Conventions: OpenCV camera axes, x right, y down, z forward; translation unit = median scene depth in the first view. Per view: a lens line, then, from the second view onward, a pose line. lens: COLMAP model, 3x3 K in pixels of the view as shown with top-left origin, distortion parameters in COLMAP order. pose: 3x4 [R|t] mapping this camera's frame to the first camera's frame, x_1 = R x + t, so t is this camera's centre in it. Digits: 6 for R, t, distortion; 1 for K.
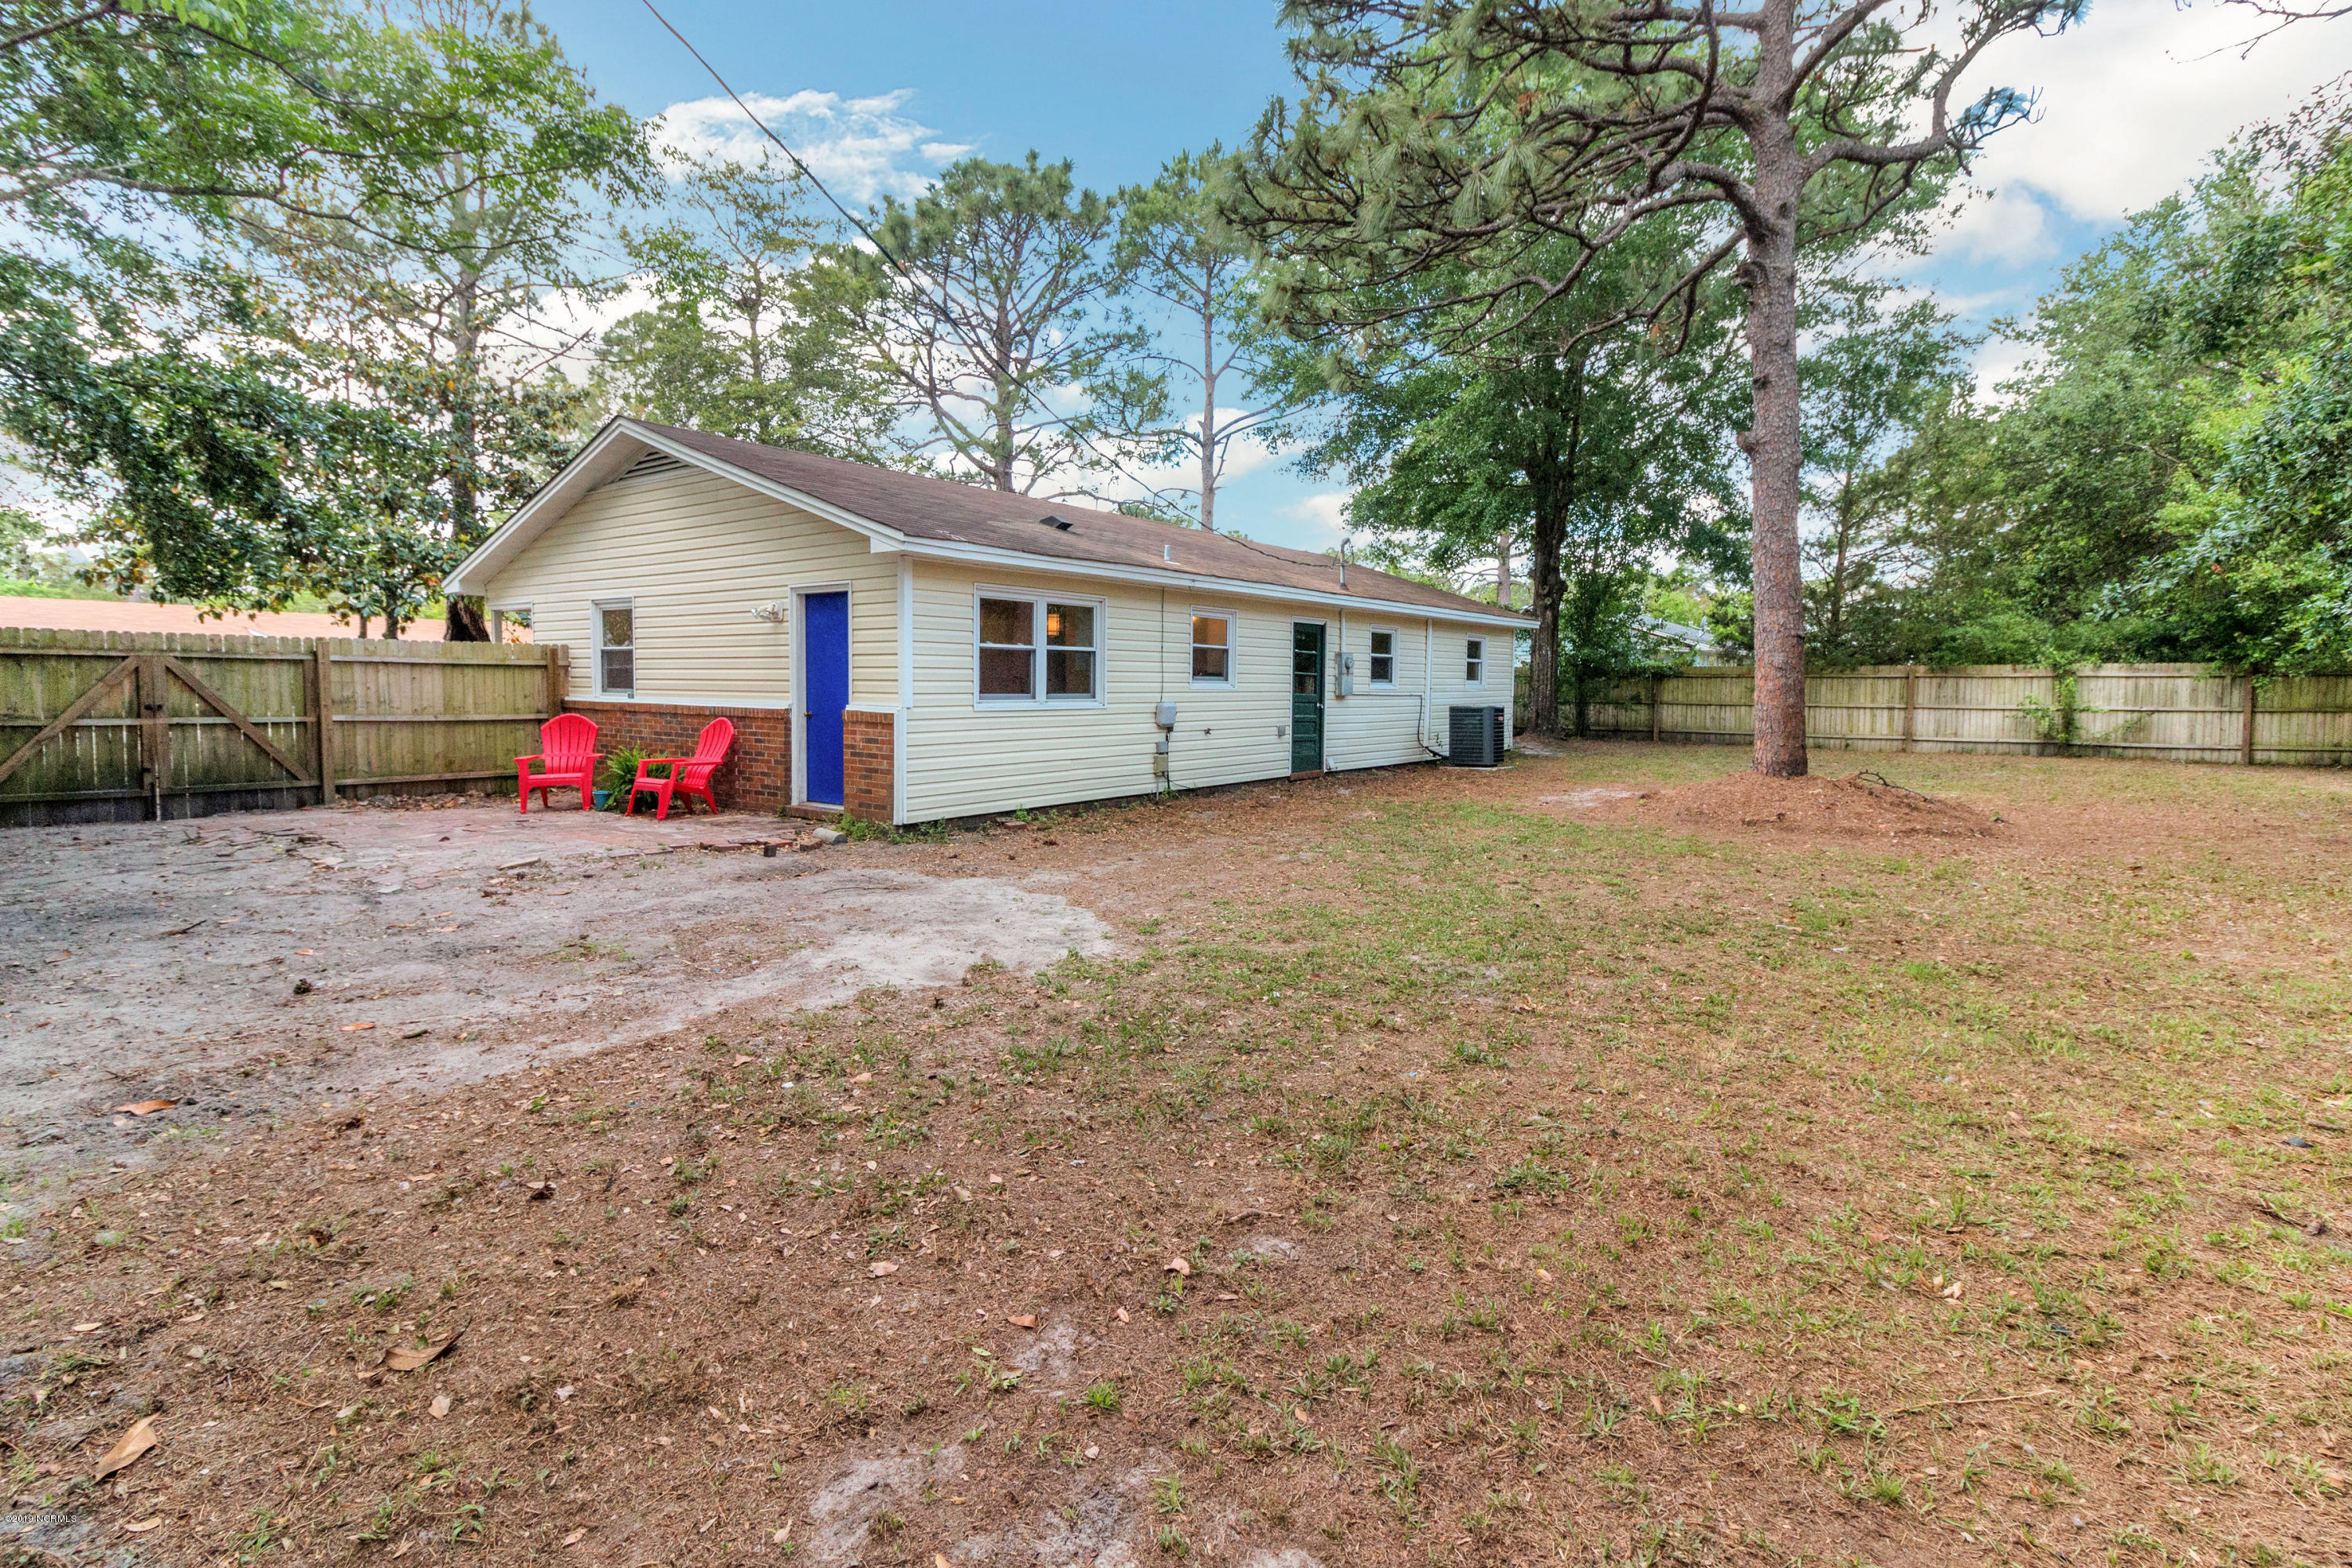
lens RADIAL K [[1089.2, 0, 1174.7], [0, 1089.2, 785.5], [0, 0, 1]] dist [0.003375, 0.000286]
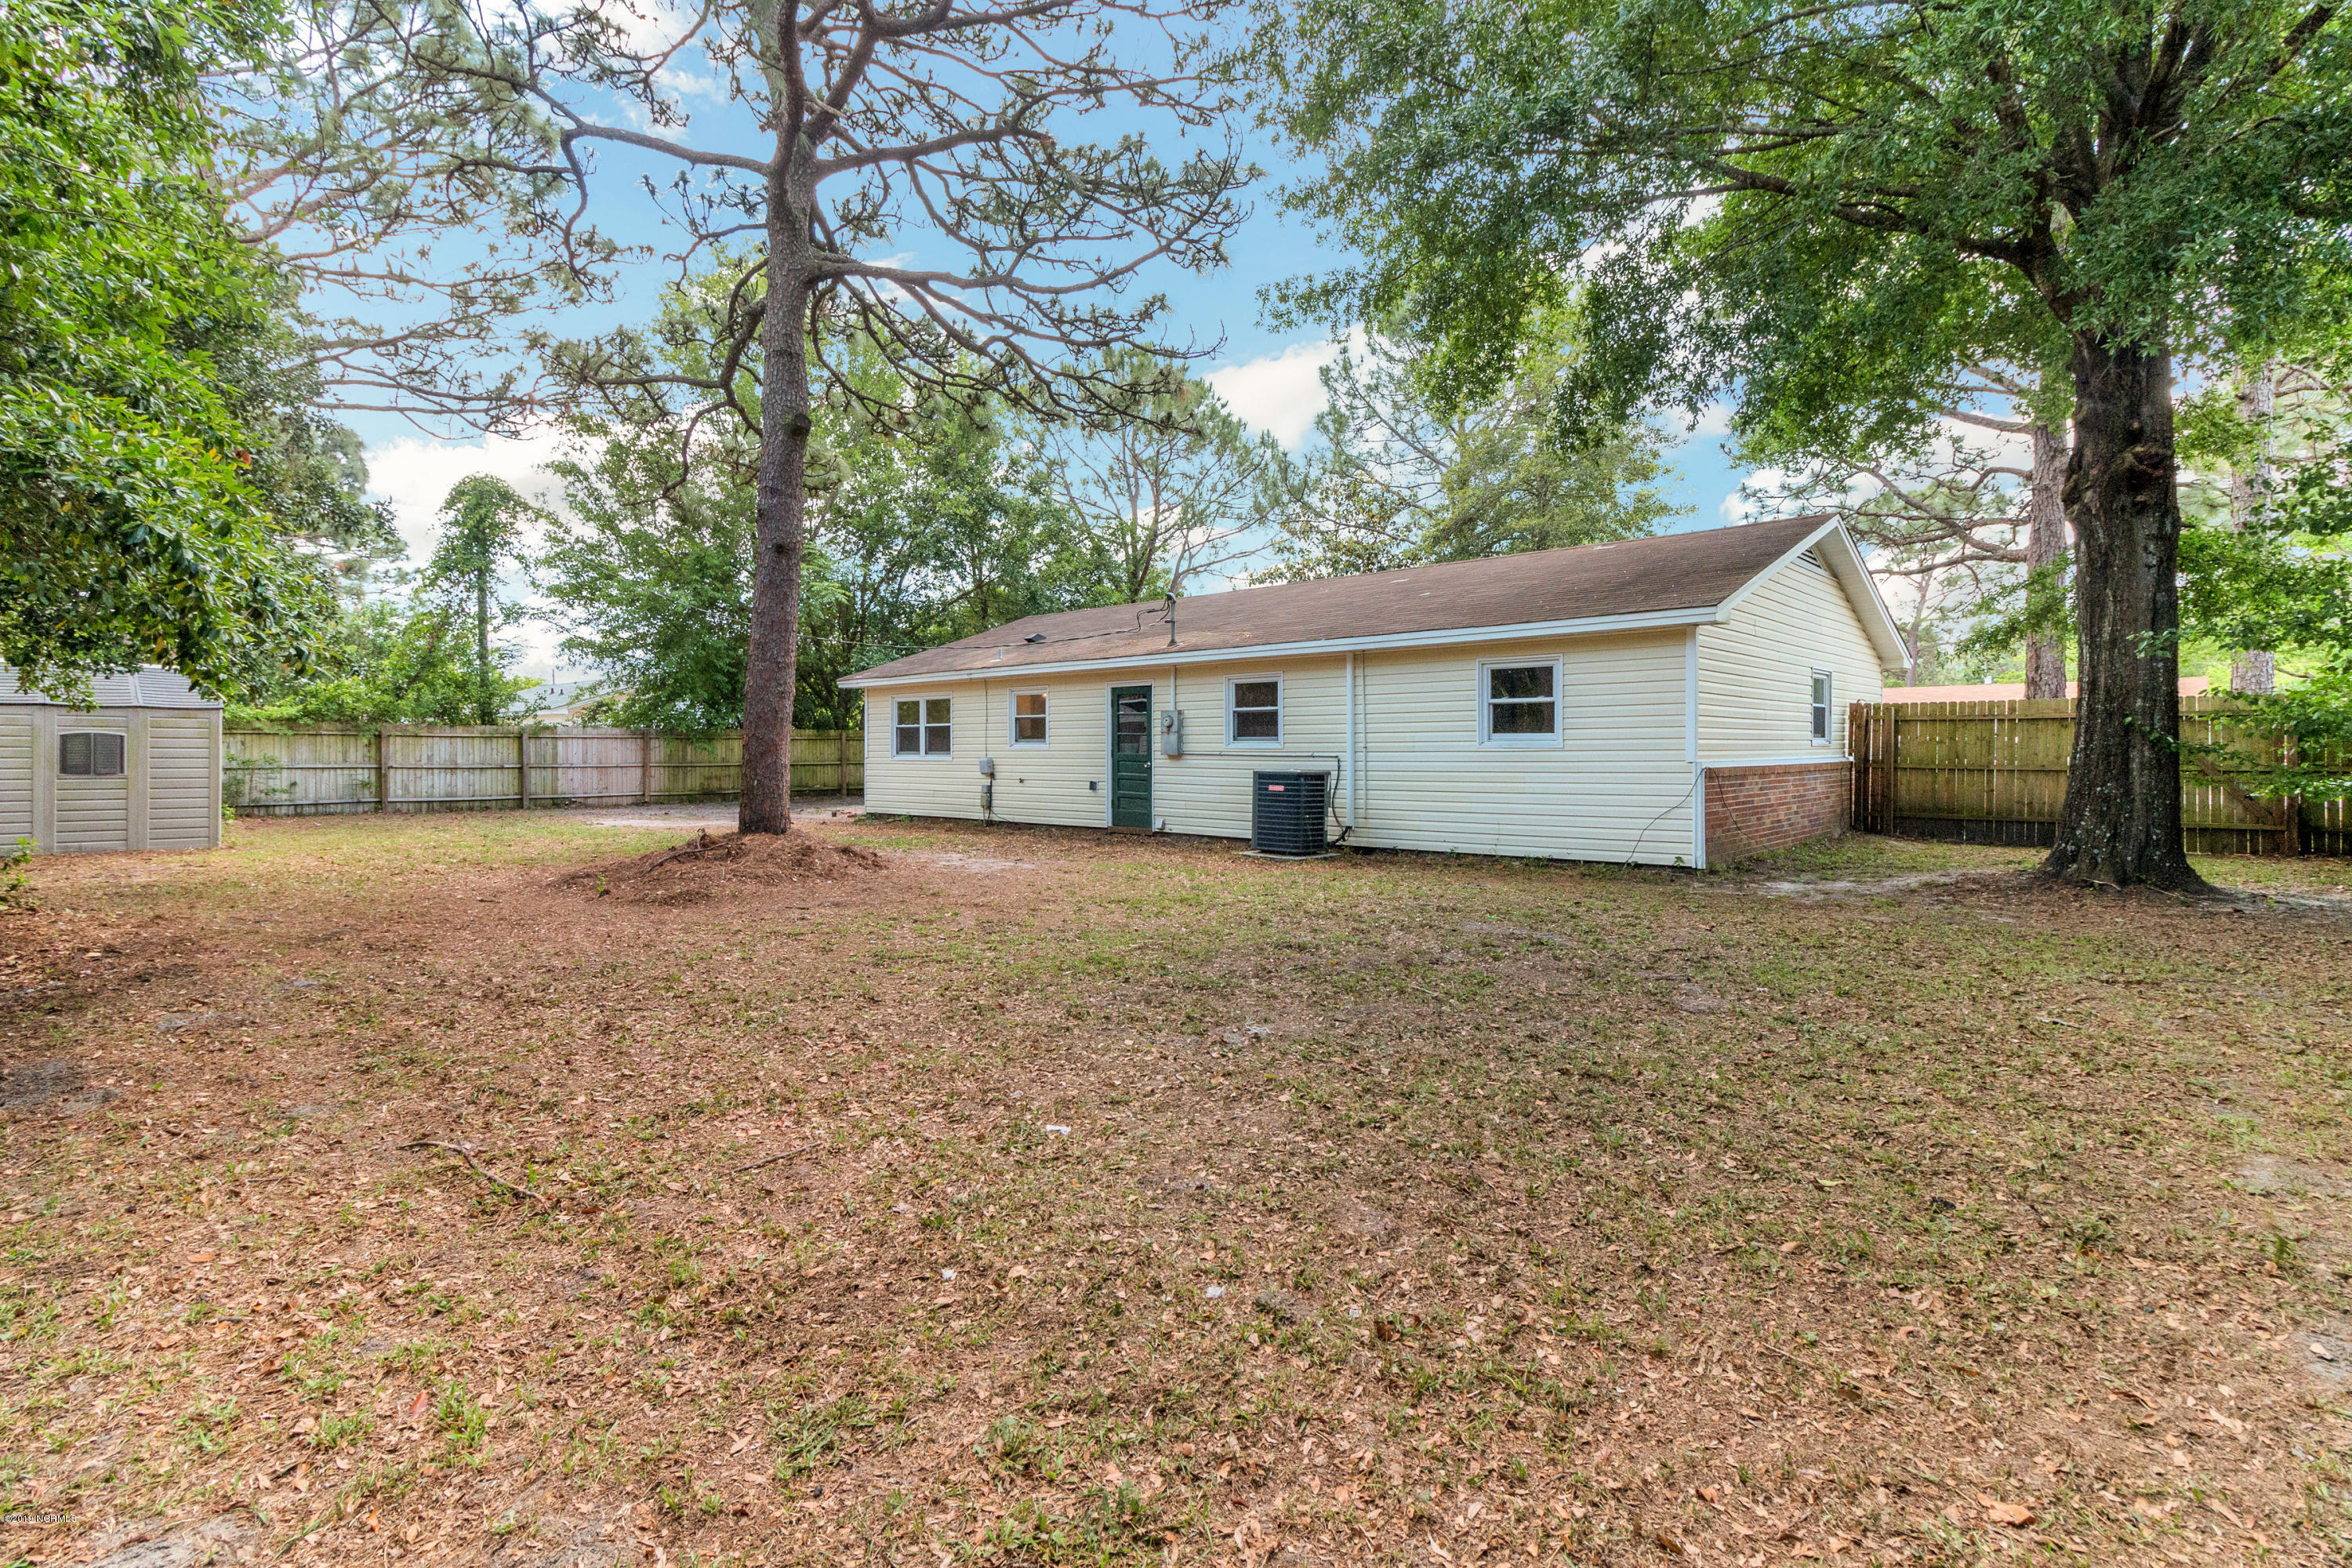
lens RADIAL K [[1089.2, 0, 1175.9], [0, 1089.2, 766.3], [0, 0, 1]] dist [0.003375, 0.000286]
pose [[-0.128248, 0.022047, -0.991497, 1.319395], [-0.081964, 0.996097, 0.032751, -0.124648], [0.988349, 0.085467, -0.125940, 1.344254]]
